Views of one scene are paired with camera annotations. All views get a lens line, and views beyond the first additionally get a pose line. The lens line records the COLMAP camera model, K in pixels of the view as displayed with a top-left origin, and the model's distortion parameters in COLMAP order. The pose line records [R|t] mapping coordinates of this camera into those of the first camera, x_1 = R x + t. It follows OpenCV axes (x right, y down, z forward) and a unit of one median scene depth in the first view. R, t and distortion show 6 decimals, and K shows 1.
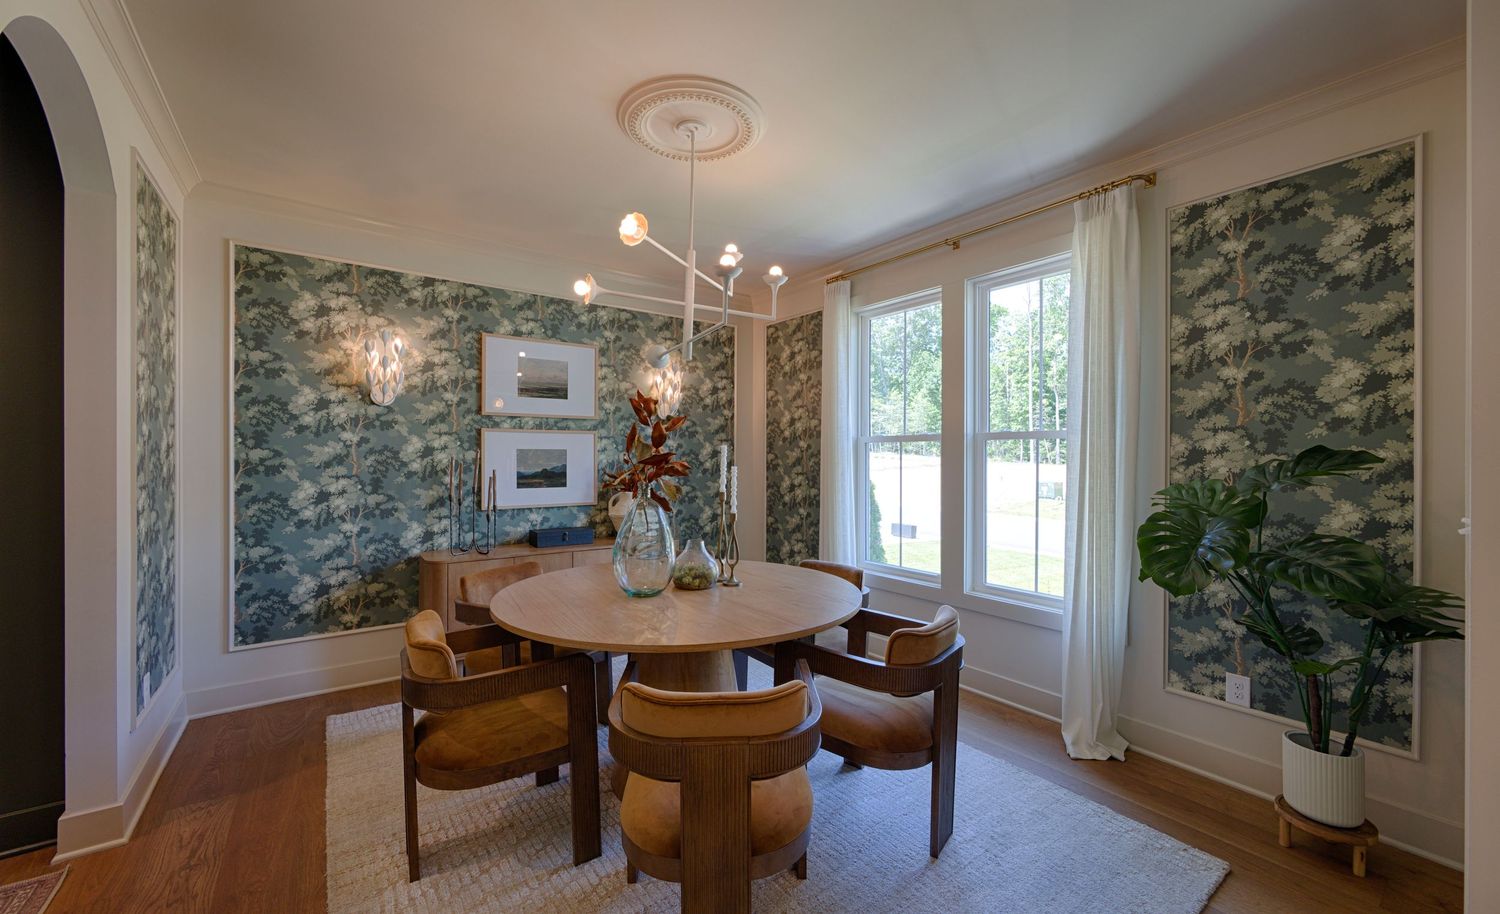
lens RADIAL K [[581.2, 0, 745.5], [0, 581.2, 459.3], [0, 0, 1]] dist [-0.004649, 0.004603]
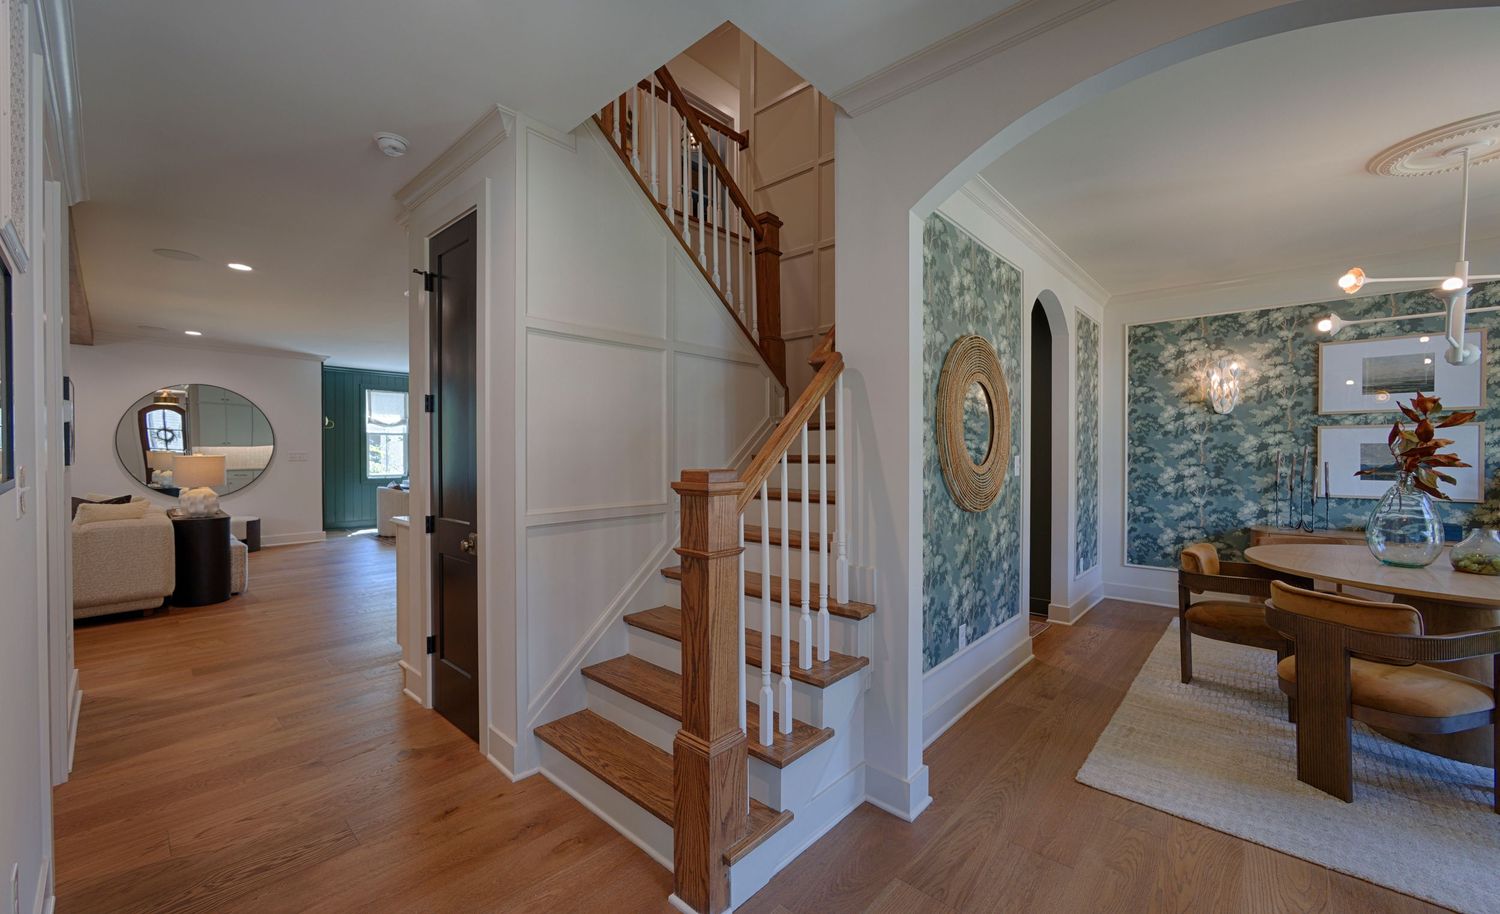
lens RADIAL K [[581.2, 0, 748.7], [0, 581.2, 456.7], [0, 0, 1]] dist [-0.004649, 0.004603]
pose [[0.195968, 0.003950, -0.980602, 0.502978], [-0.002278, 0.999991, 0.003573, 0.006244], [0.980608, 0.001534, 0.195975, -0.370901]]
